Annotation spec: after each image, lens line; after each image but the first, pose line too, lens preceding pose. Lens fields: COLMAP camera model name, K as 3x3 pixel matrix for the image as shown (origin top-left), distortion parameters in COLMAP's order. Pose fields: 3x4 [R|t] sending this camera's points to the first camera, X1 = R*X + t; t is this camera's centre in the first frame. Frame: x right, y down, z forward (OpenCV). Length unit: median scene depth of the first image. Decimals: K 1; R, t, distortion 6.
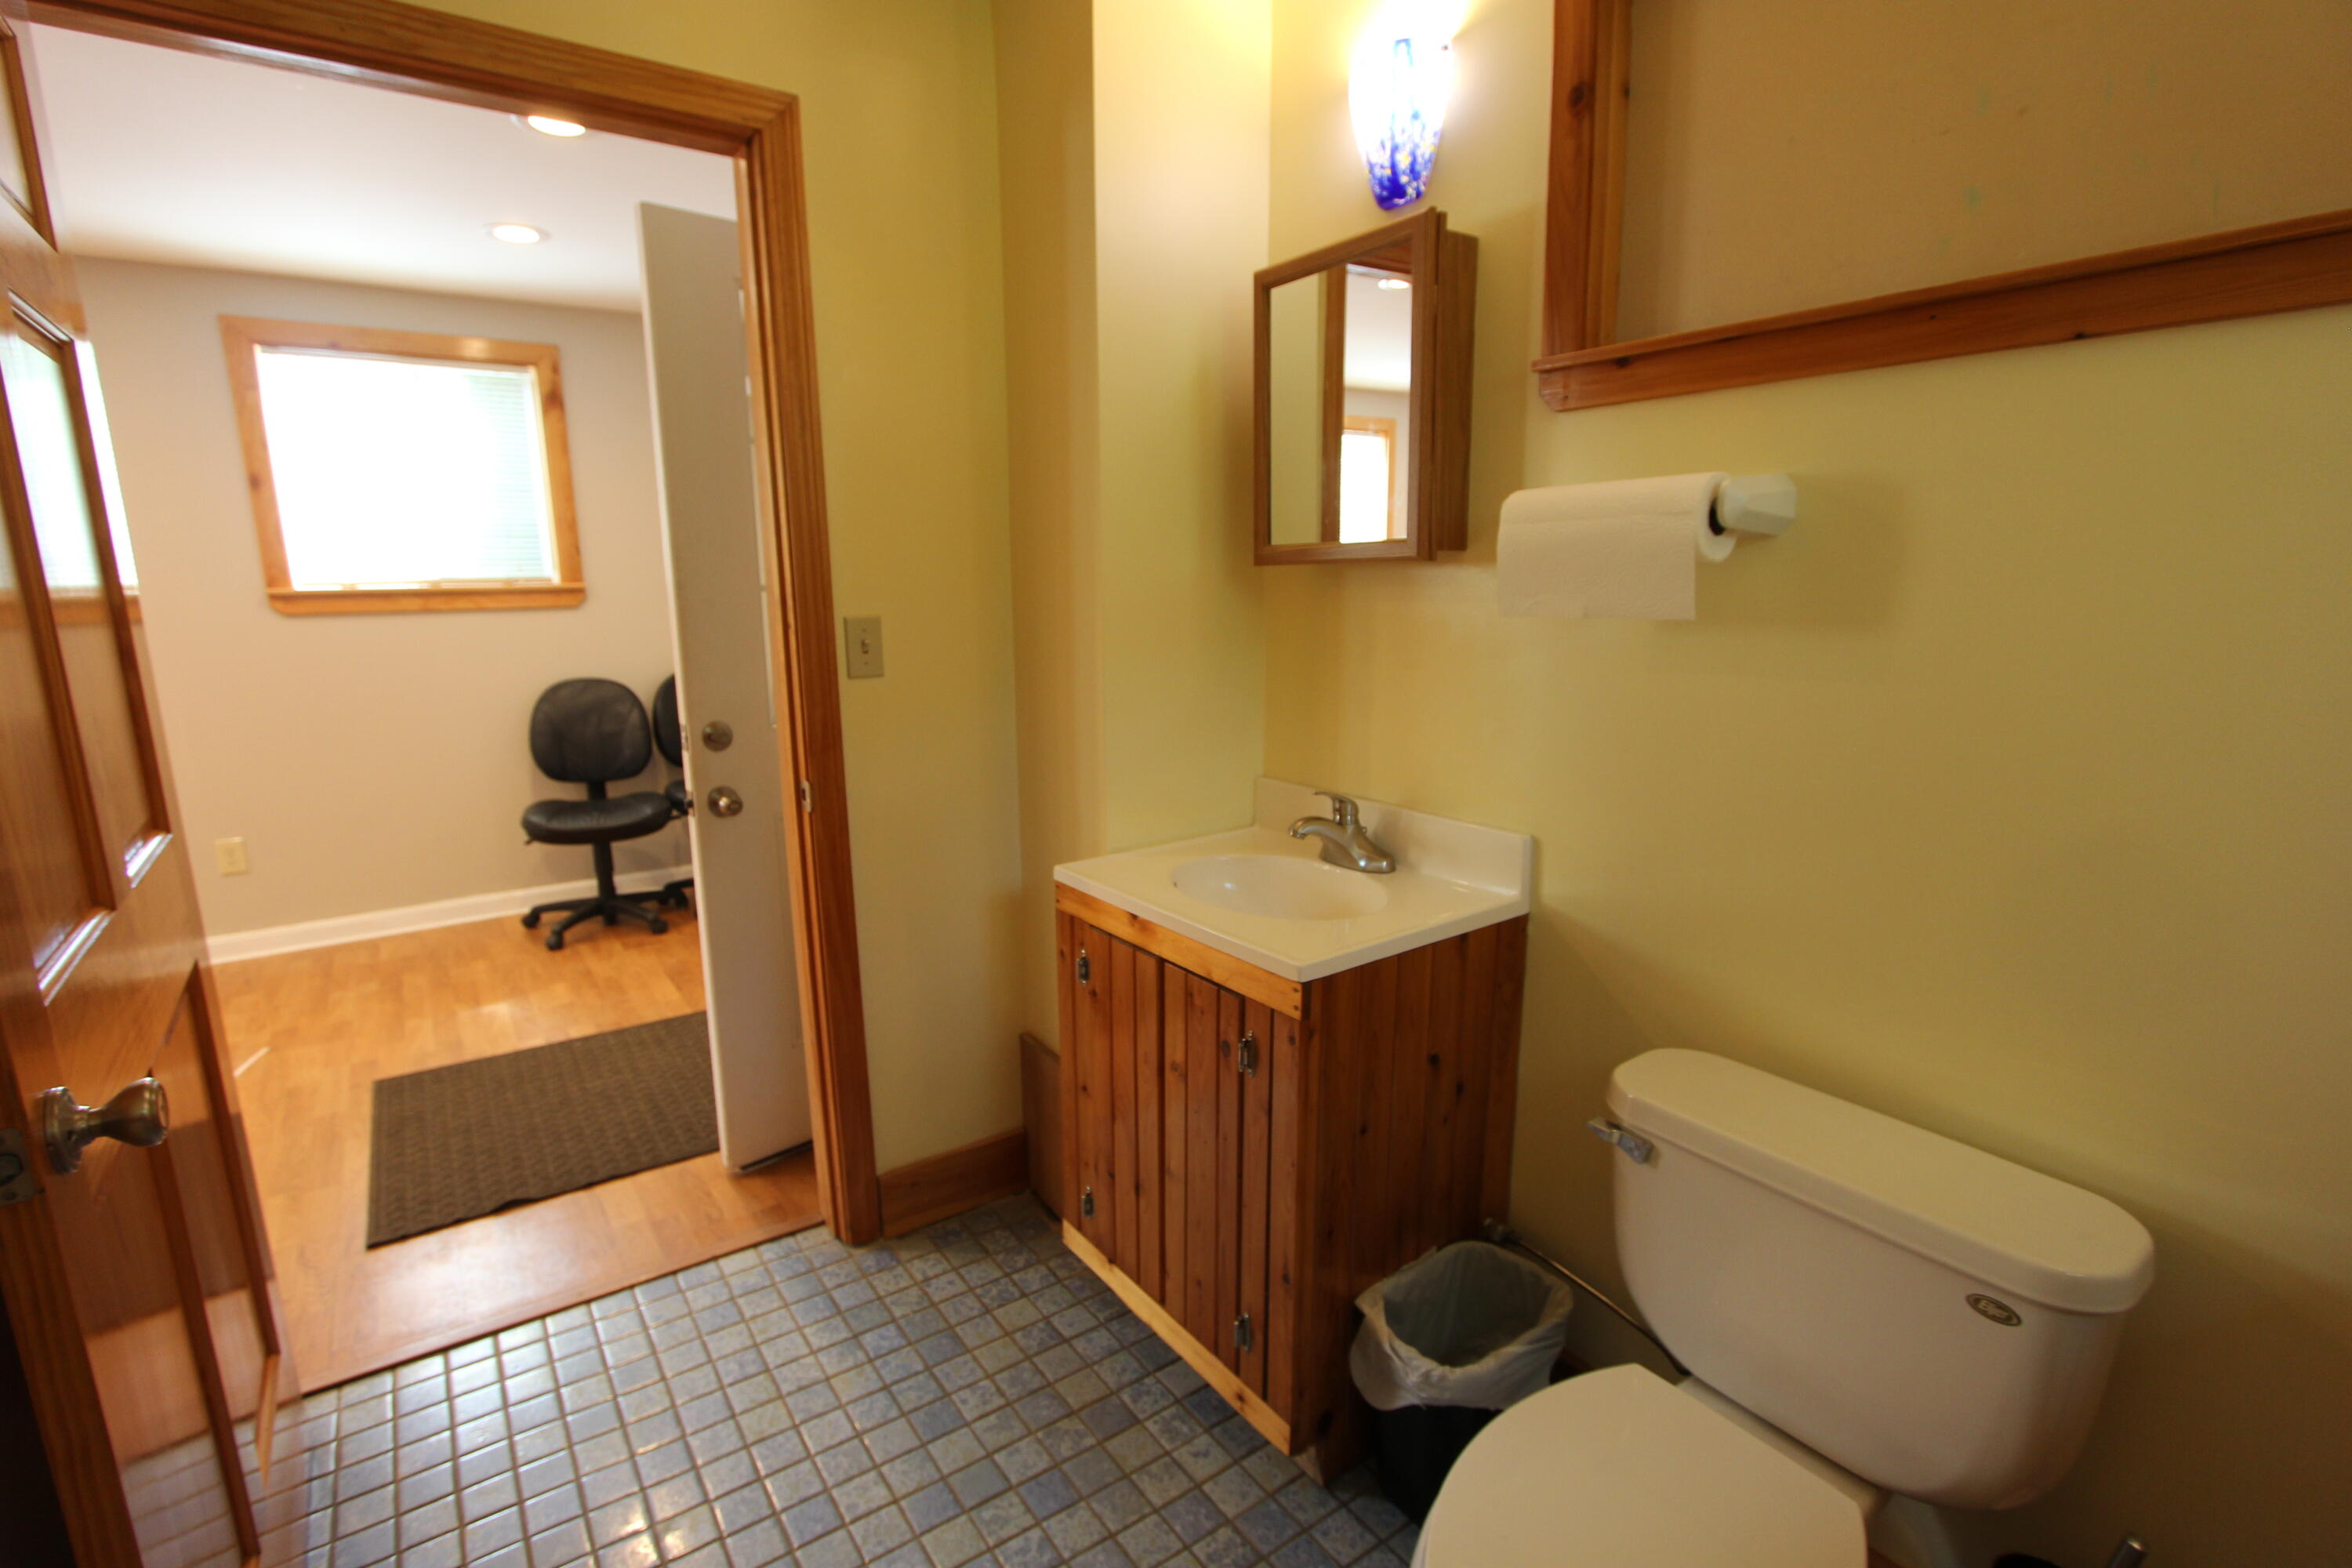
lens RADIAL K [[1084.4, 0, 1176.8], [0, 1084.4, 794.9], [0, 0, 1]] dist [-0.021386, 0.003548]
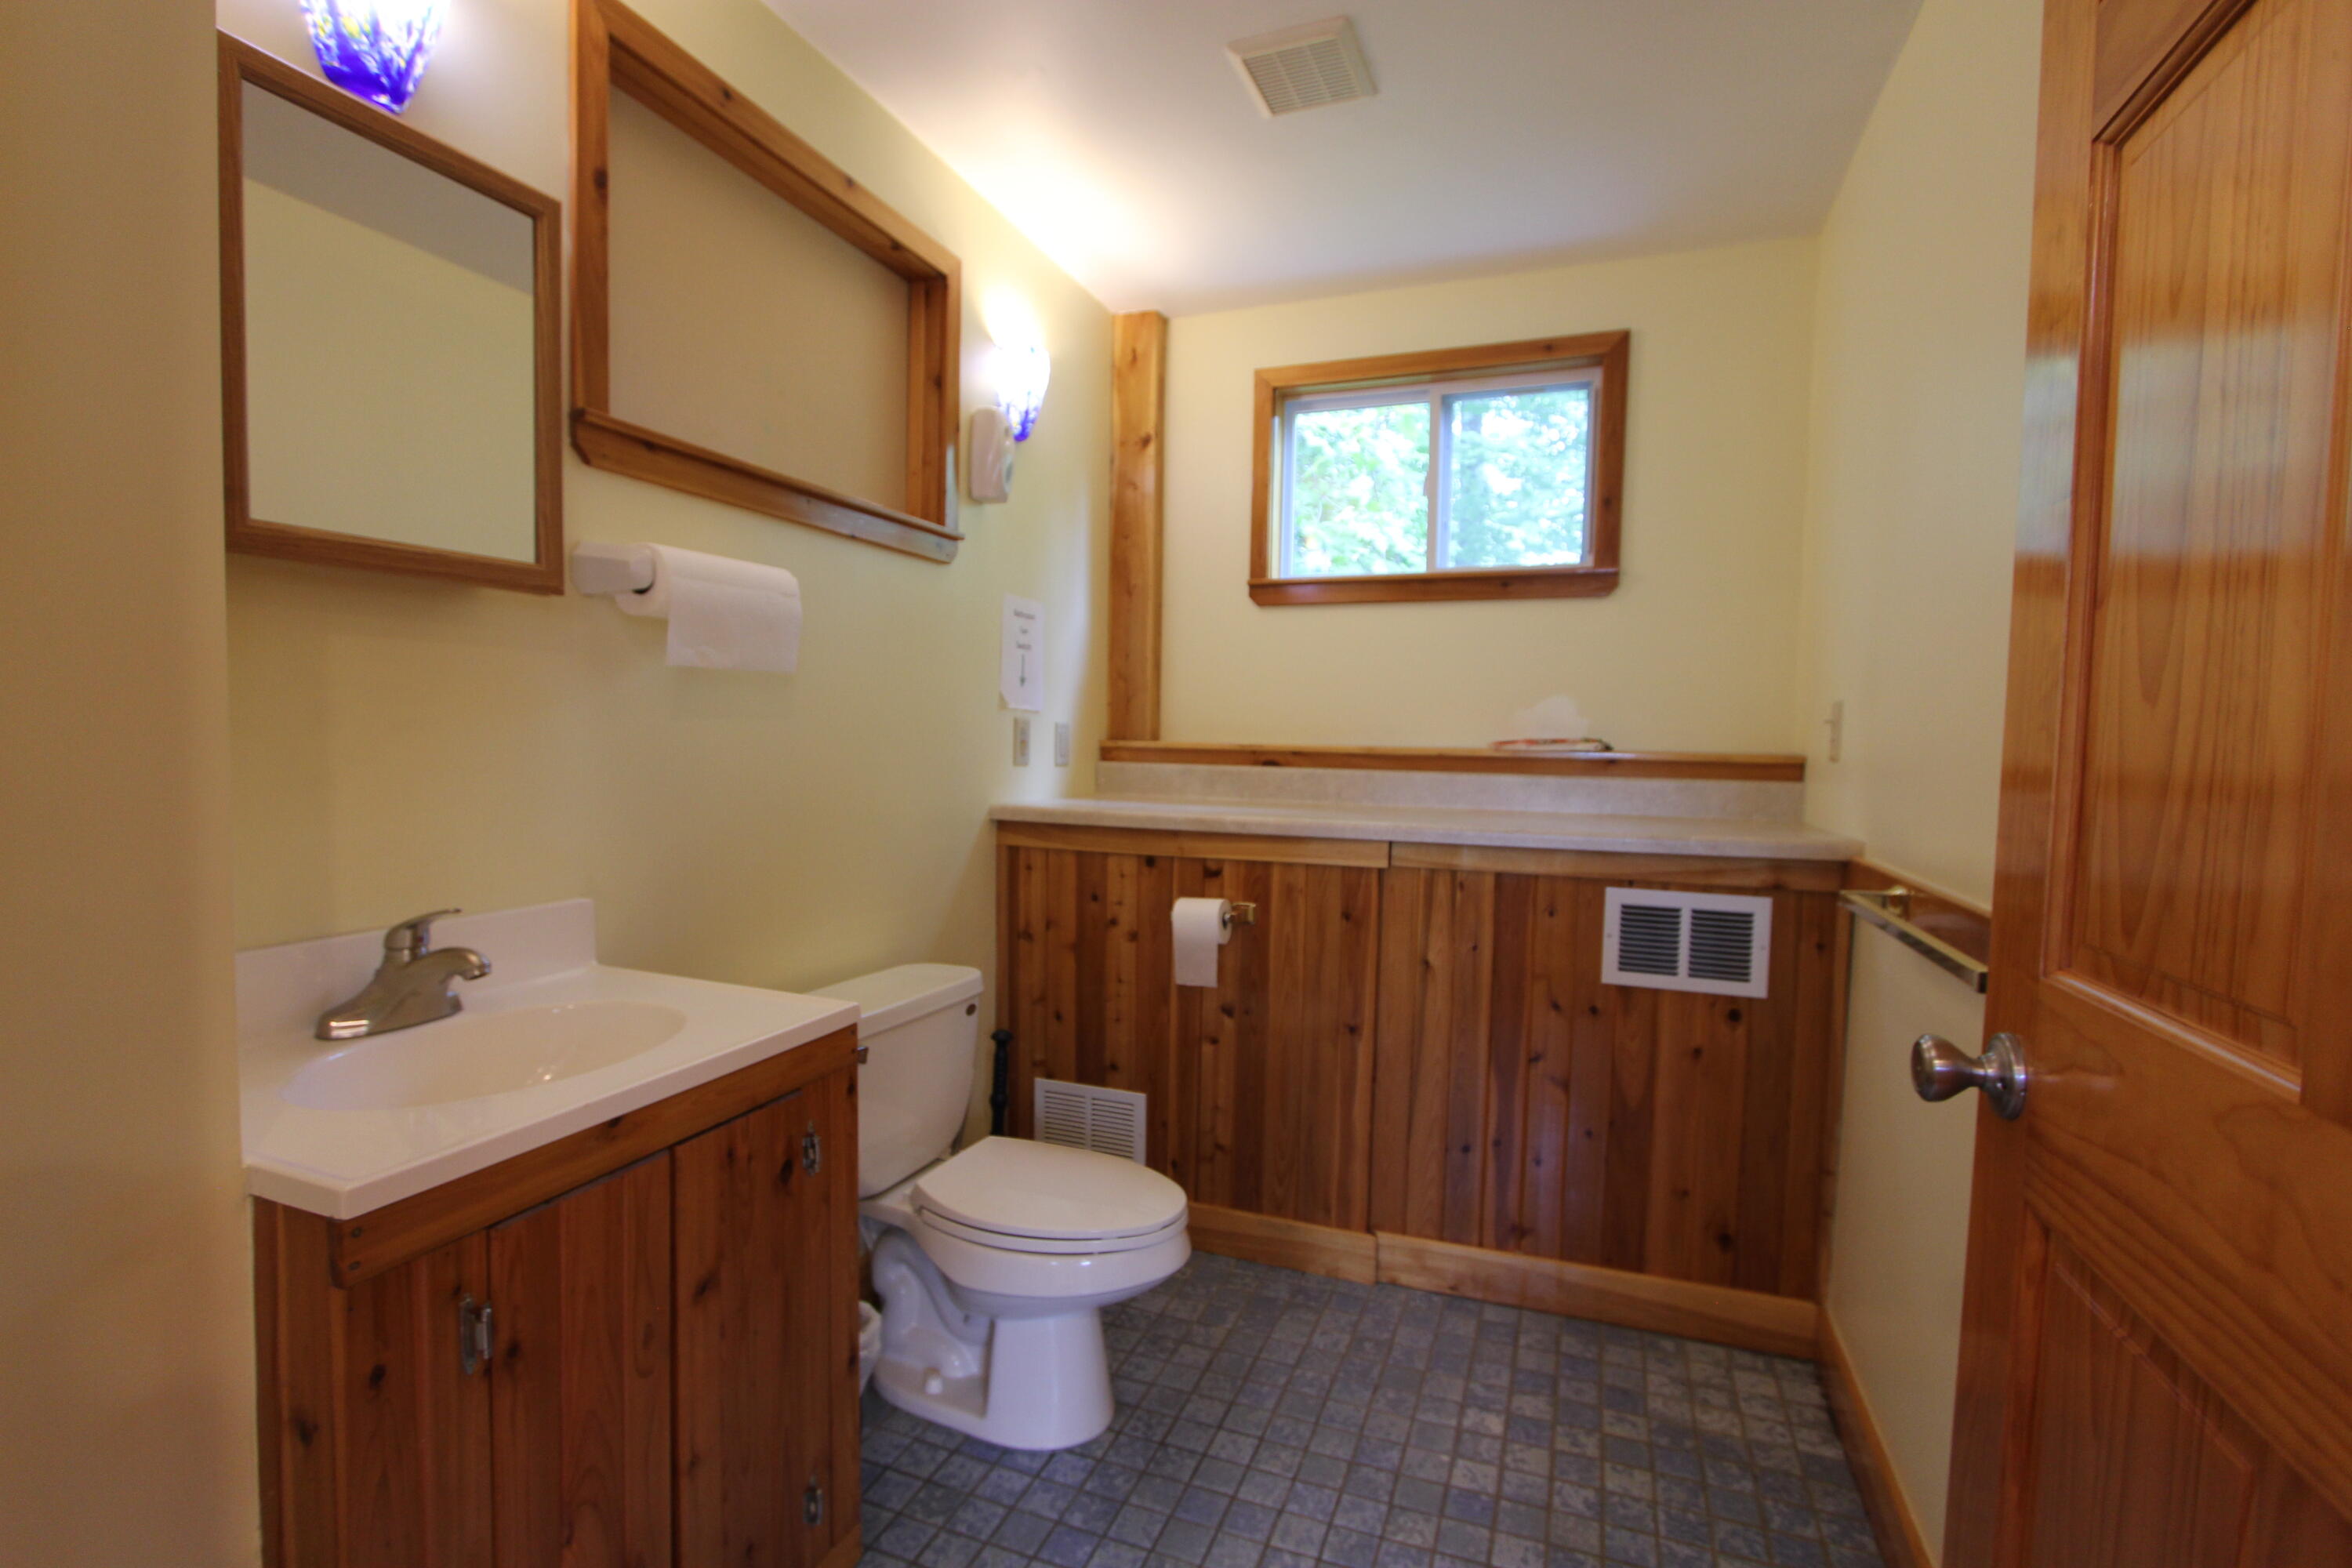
lens RADIAL K [[1084.4, 0, 1173.8], [0, 1084.4, 791.4], [0, 0, 1]] dist [-0.021386, 0.003548]
pose [[-0.551643, -0.048335, 0.832678, -0.769915], [0.143265, 0.977992, 0.151682, -0.129335], [-0.821684, 0.202968, -0.532578, 1.108822]]
